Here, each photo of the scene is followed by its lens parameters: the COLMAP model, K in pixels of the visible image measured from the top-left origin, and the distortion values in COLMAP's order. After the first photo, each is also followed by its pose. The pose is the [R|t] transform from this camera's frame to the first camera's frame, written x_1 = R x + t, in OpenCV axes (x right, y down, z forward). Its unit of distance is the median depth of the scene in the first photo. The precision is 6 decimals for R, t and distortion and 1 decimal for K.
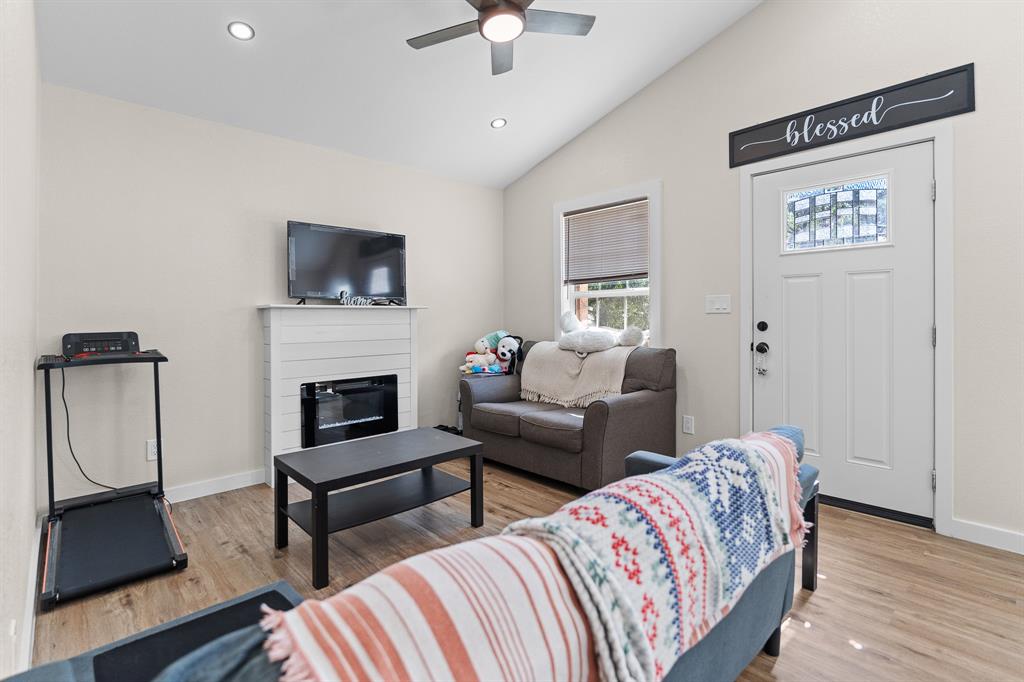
lens RADIAL K [[481.4, 0, 512.0], [0, 481.4, 341.0], [0, 0, 1]] dist [0.000203, 0.000244]
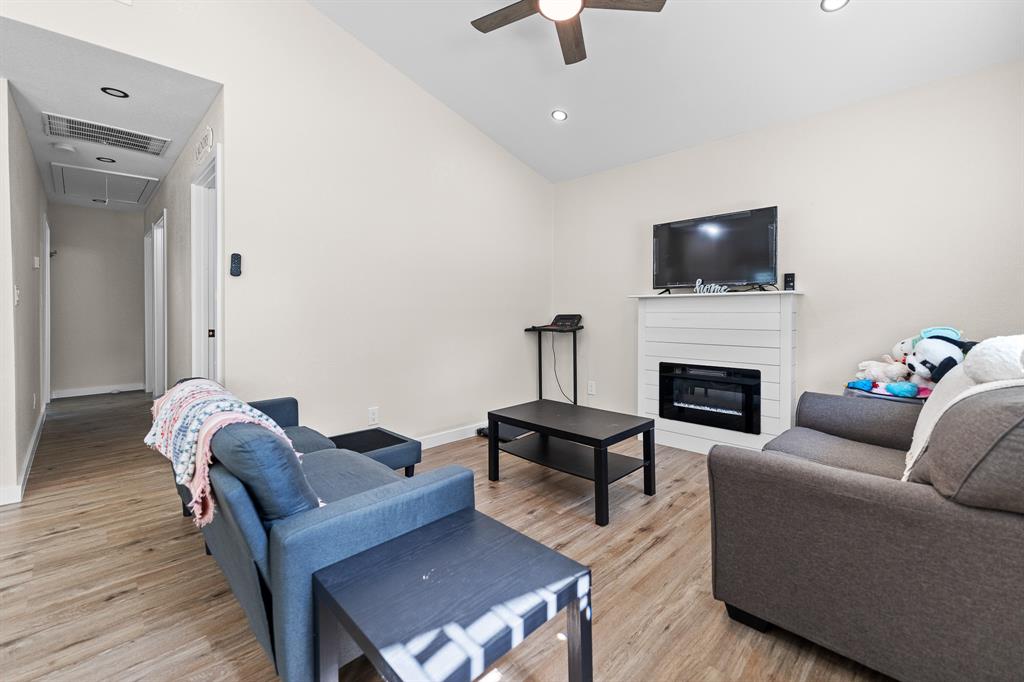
lens RADIAL K [[412.9, 0, 512.0], [0, 412.9, 341.0], [0, 0, 1]] dist [-0.000042, -0.000166]
pose [[0.050884, 0.082784, -0.995268, 0.532168], [-0.044798, 0.995745, 0.080533, -0.026637], [0.997699, 0.040488, 0.054376, 0.578415]]
